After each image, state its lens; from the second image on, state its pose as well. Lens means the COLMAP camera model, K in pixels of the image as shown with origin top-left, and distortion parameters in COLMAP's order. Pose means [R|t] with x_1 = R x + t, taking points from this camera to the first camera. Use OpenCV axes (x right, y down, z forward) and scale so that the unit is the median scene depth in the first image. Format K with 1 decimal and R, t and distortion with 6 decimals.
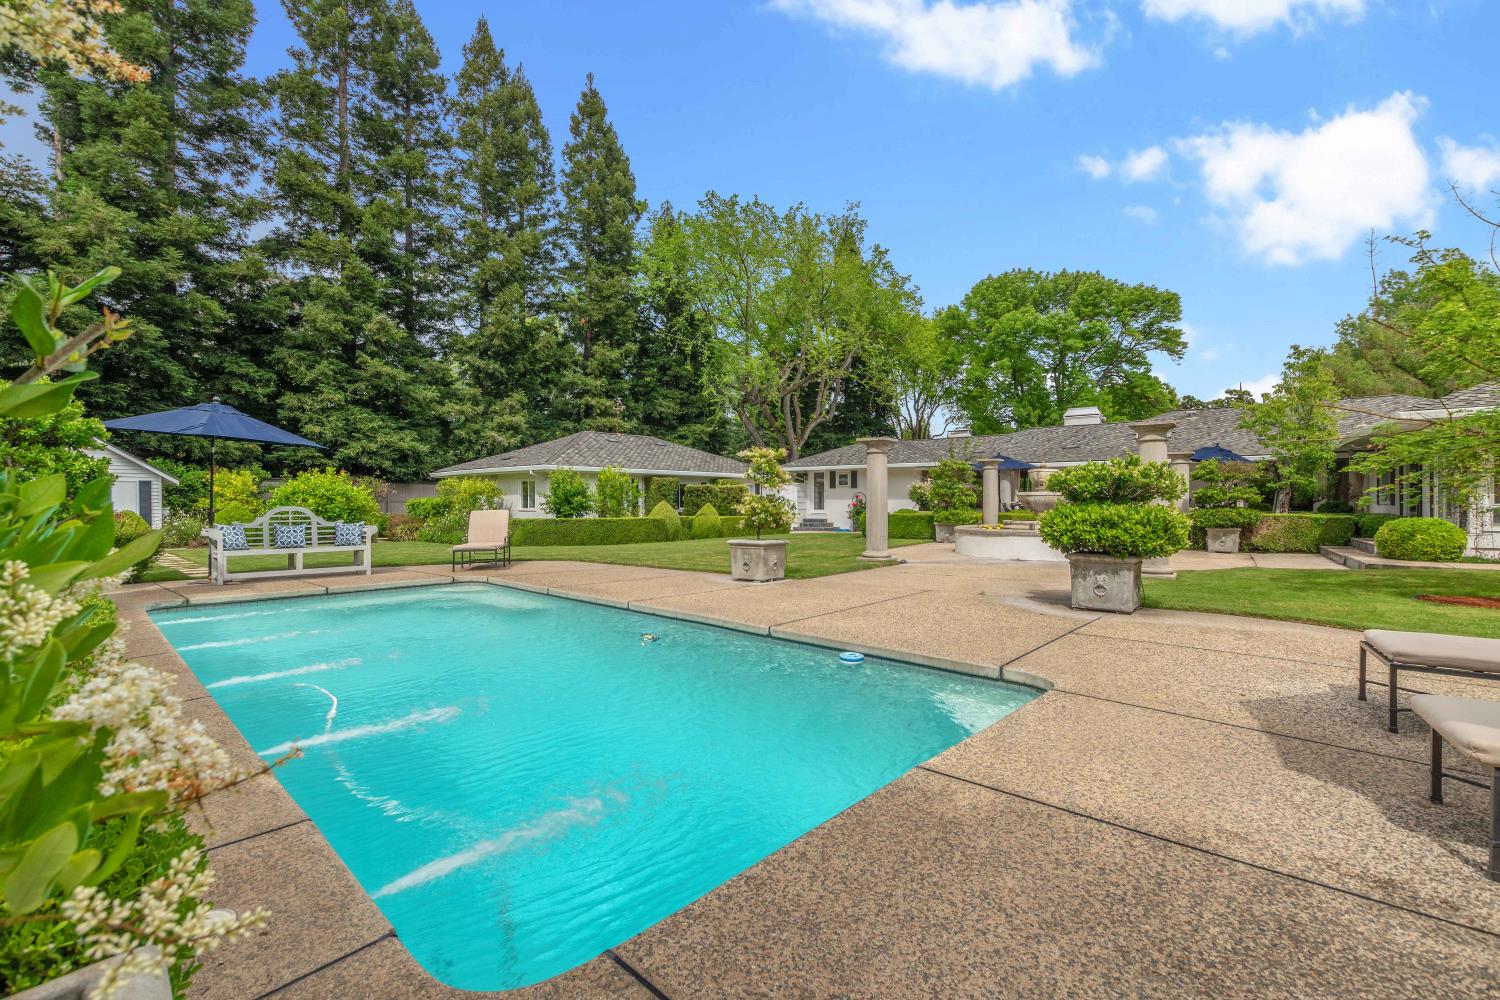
lens RADIAL K [[652.6, 0, 755.0], [0, 652.6, 496.6], [0, 0, 1]] dist [0.007307, -0.002212]
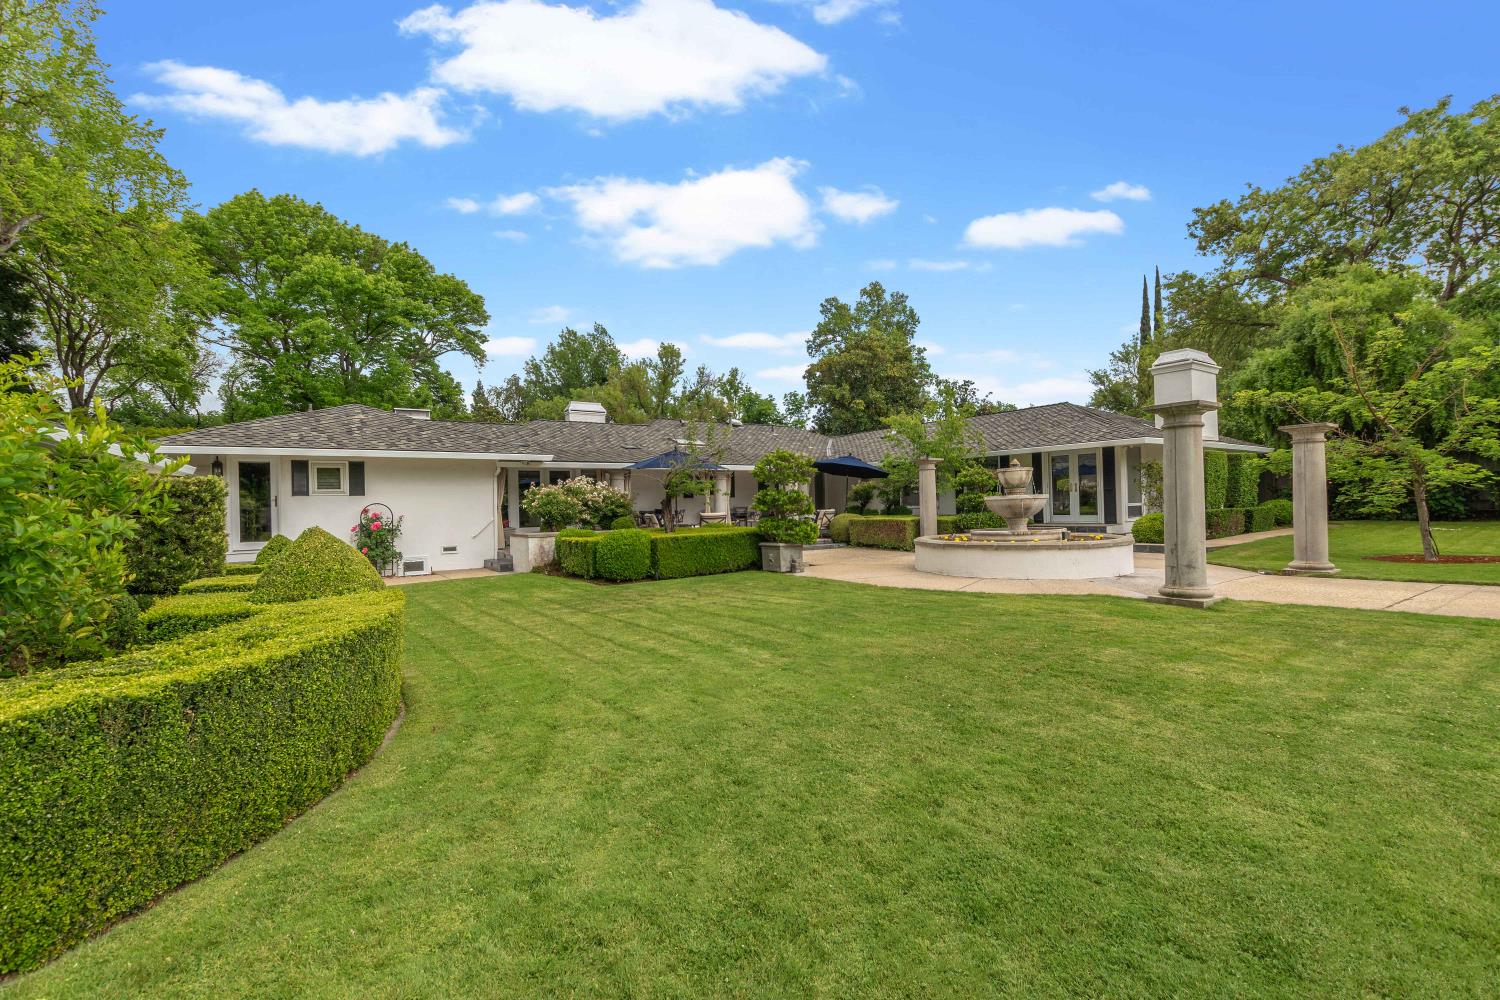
lens RADIAL K [[652.6, 0, 784.4], [0, 652.6, 497.6], [0, 0, 1]] dist [0.007307, -0.002212]
pose [[0.312154, 0.001397, 0.950031, -0.130911], [0.019691, 0.999775, -0.007940, -0.000355], [-0.949828, 0.021185, 0.312056, 0.292294]]
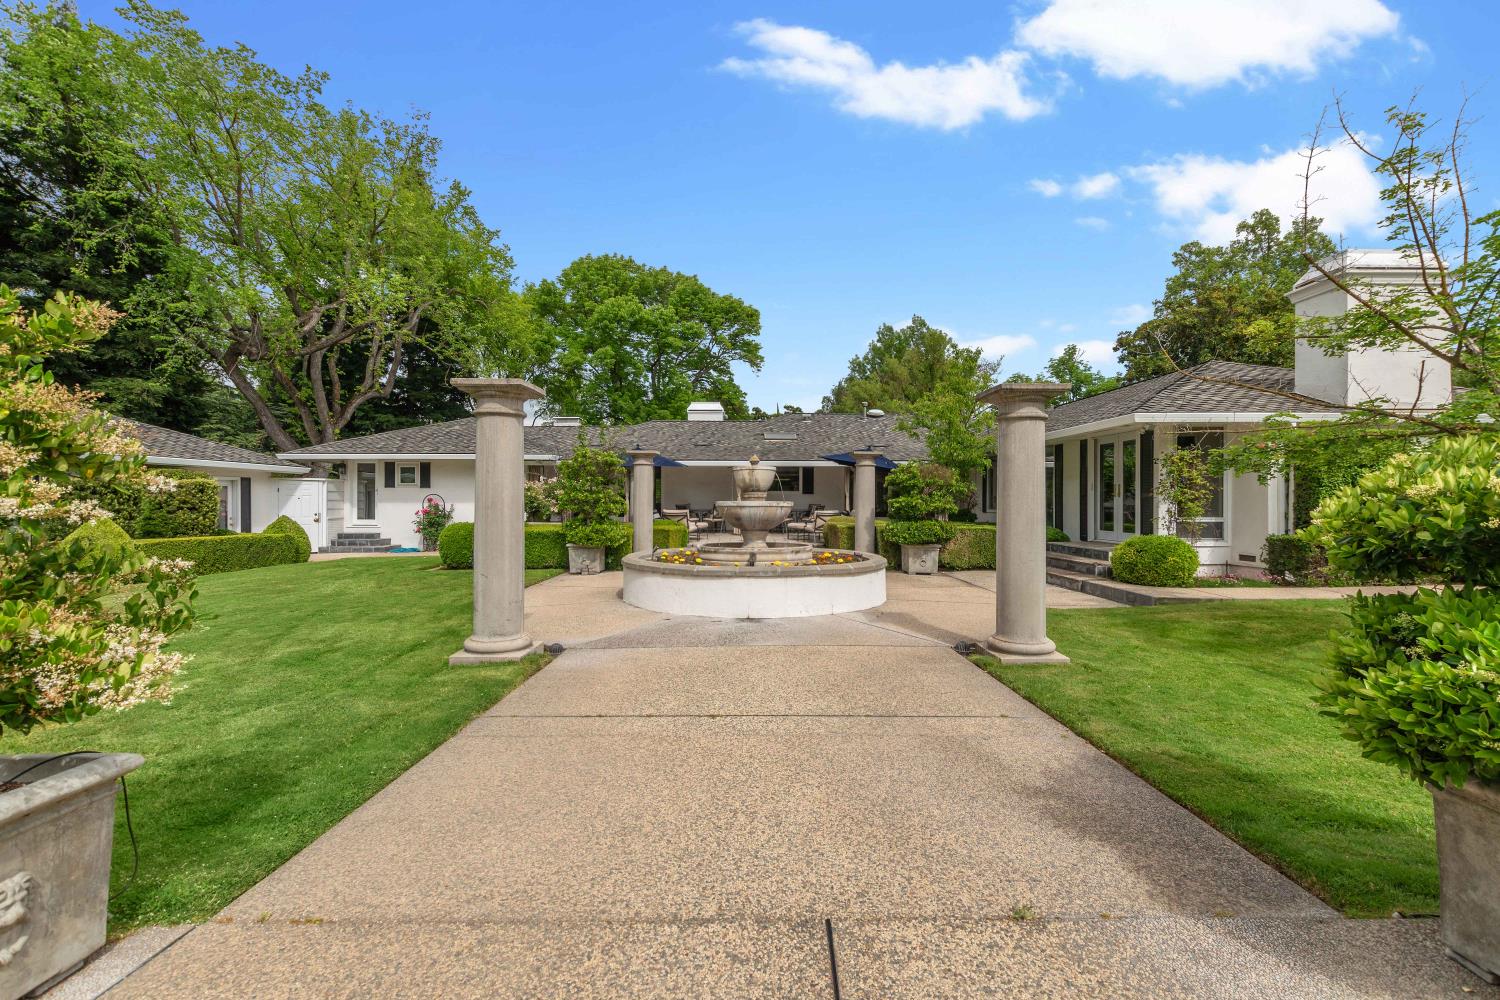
lens RADIAL K [[652.6, 0, 765.4], [0, 652.6, 498.2], [0, 0, 1]] dist [0.007307, -0.002212]
pose [[0.802340, 0.003812, 0.596855, 0.015936], [-0.006170, 0.999979, 0.001907, -0.003250], [-0.596836, -0.005213, 0.802347, 0.132630]]
